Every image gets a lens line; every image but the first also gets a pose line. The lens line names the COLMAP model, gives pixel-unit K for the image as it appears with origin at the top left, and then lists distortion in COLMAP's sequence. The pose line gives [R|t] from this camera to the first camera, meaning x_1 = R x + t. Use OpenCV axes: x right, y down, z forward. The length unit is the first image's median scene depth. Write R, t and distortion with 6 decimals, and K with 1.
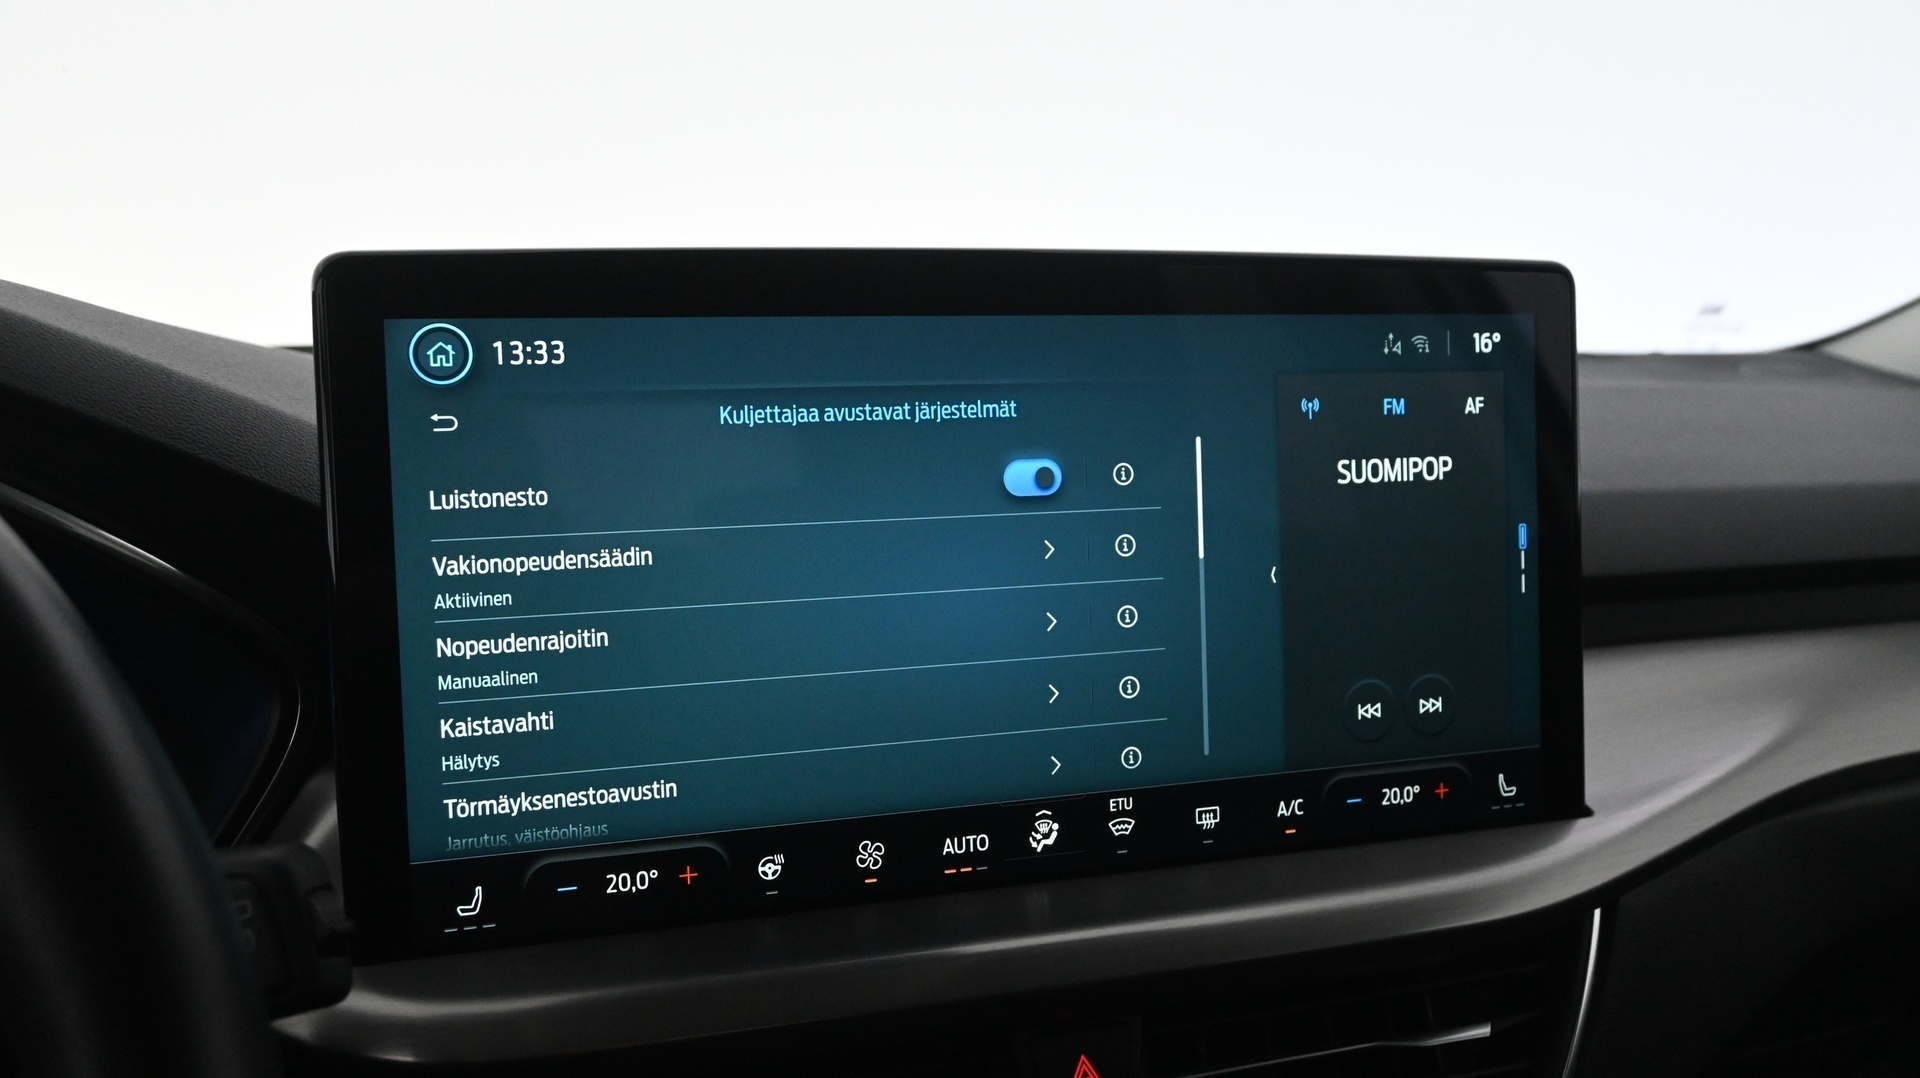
lens RADIAL K [[1724.8, 0, 960.0], [0, 1724.8, 539.0], [0, 0, 1]] dist [-0.002586, -0.001923]
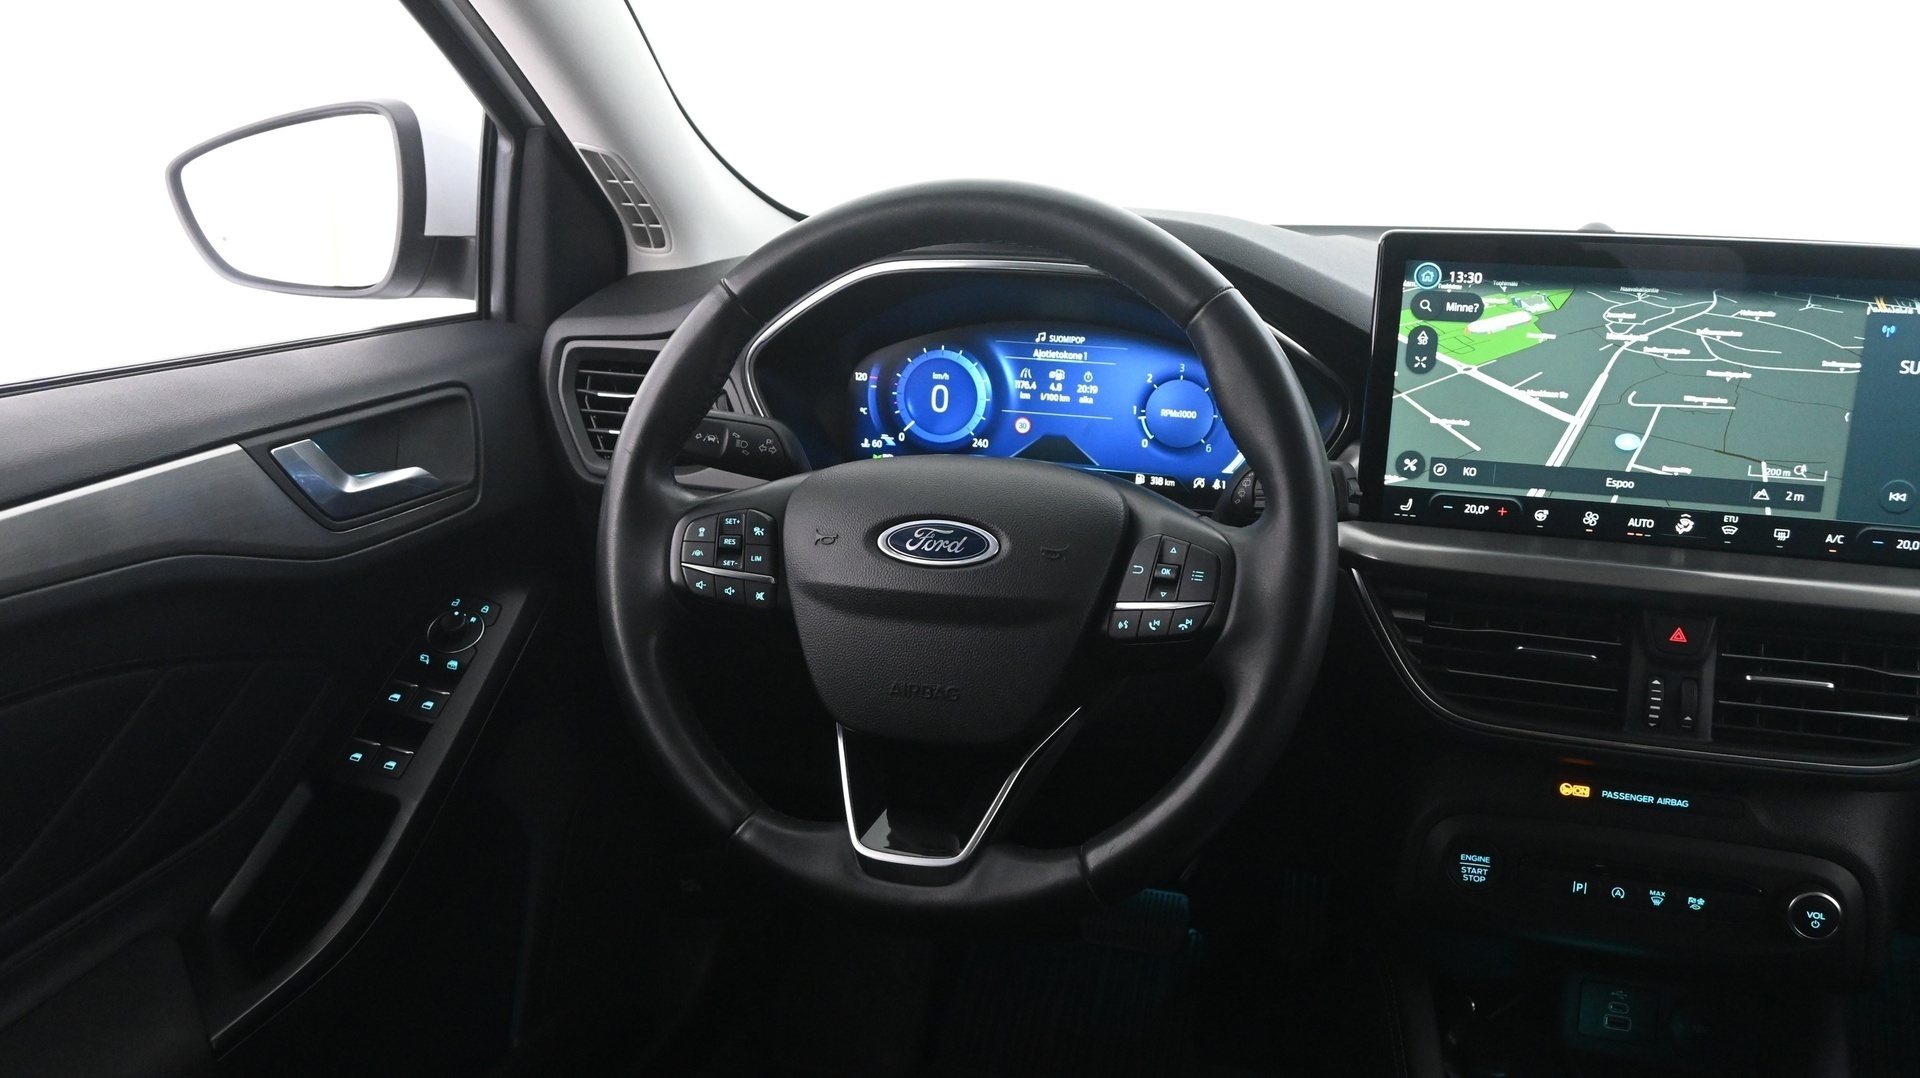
lens RADIAL K [[1444.2, 0, 963.4], [0, 1444.2, 531.1], [0, 0, 1]] dist [-0.011642, 0.005376]
pose [[0.815142, 0.177253, -0.551475, 0.295593], [-0.092402, 0.979630, 0.178287, -0.050753], [0.571843, -0.094372, 0.814917, -0.898568]]
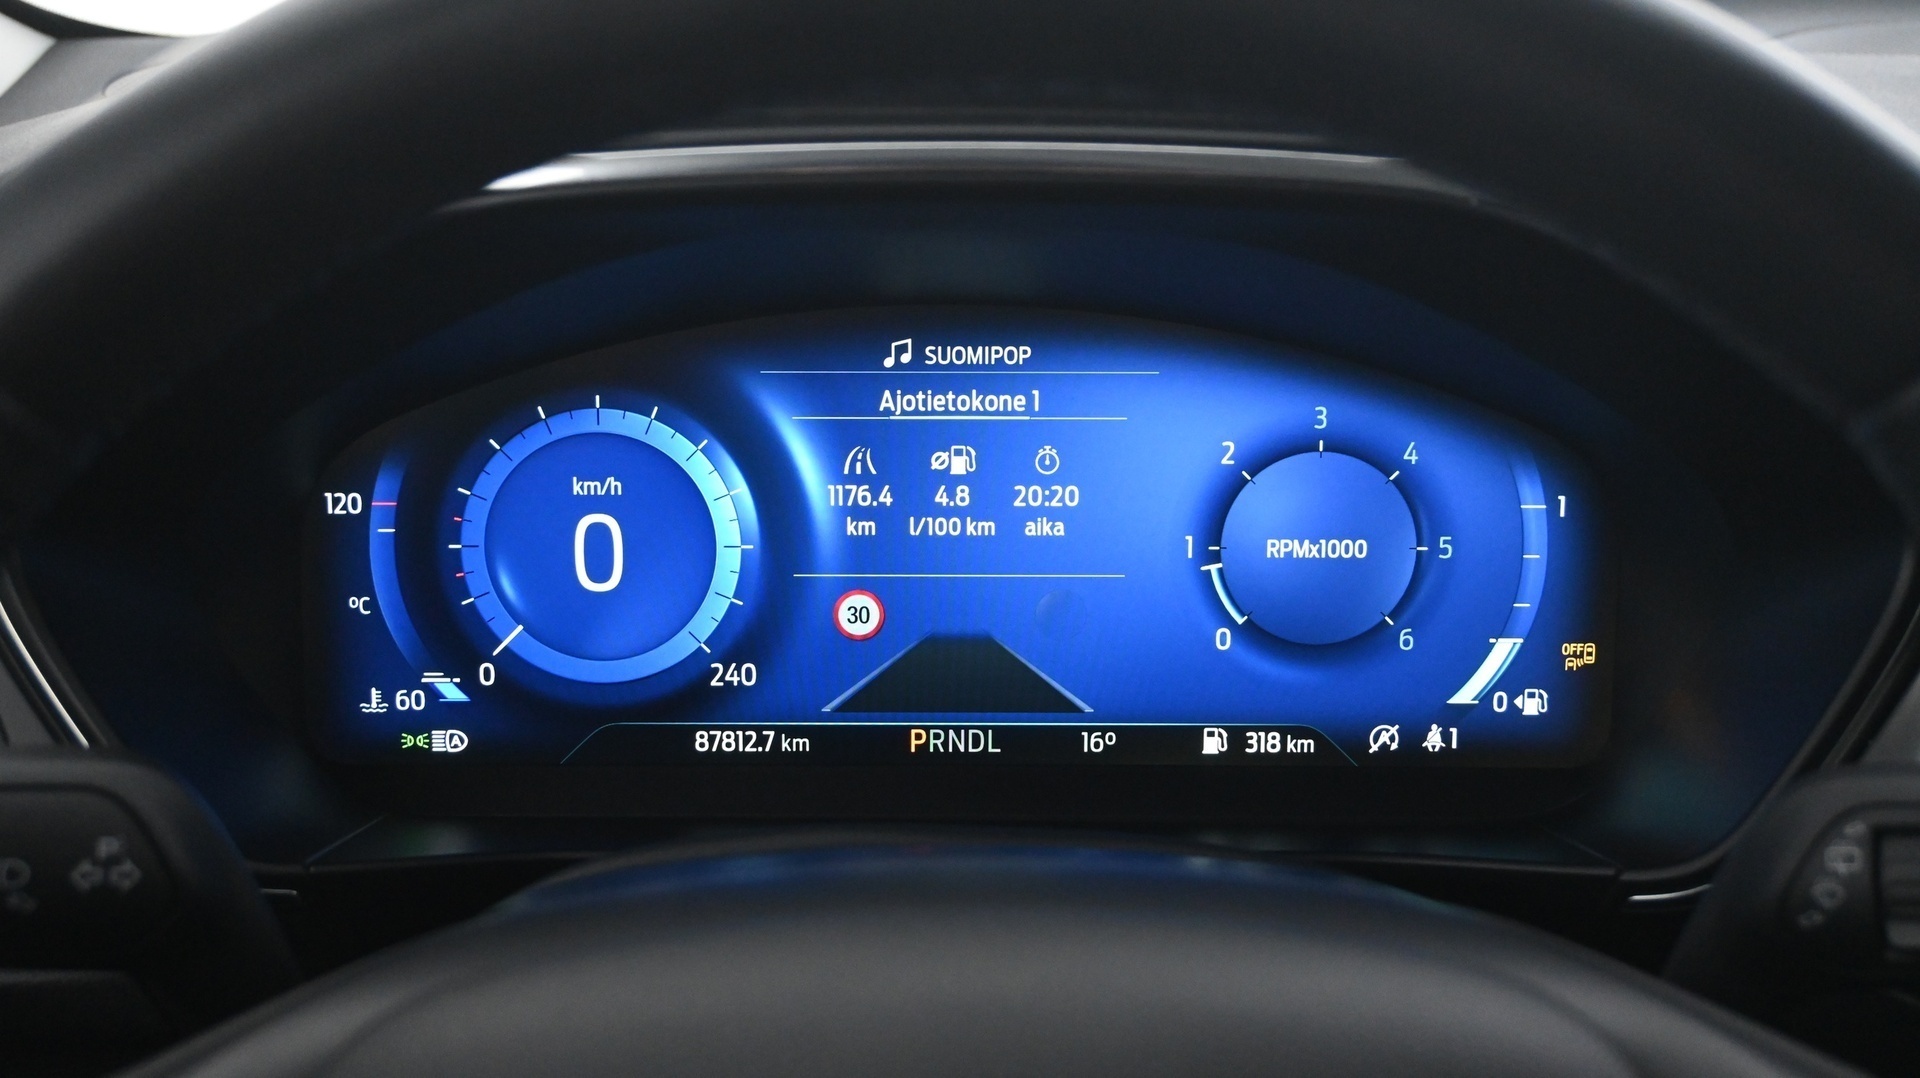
lens RADIAL K [[2401.5, 0, 960.0], [0, 2401.5, 539.0], [0, 0, 1]] dist [0.012383, 0.025306]
pose [[0.942891, 0.097828, -0.318412, -0.427276], [-0.046392, 0.985152, 0.165298, -0.069445], [0.329855, -0.141086, 0.933429, -0.177050]]
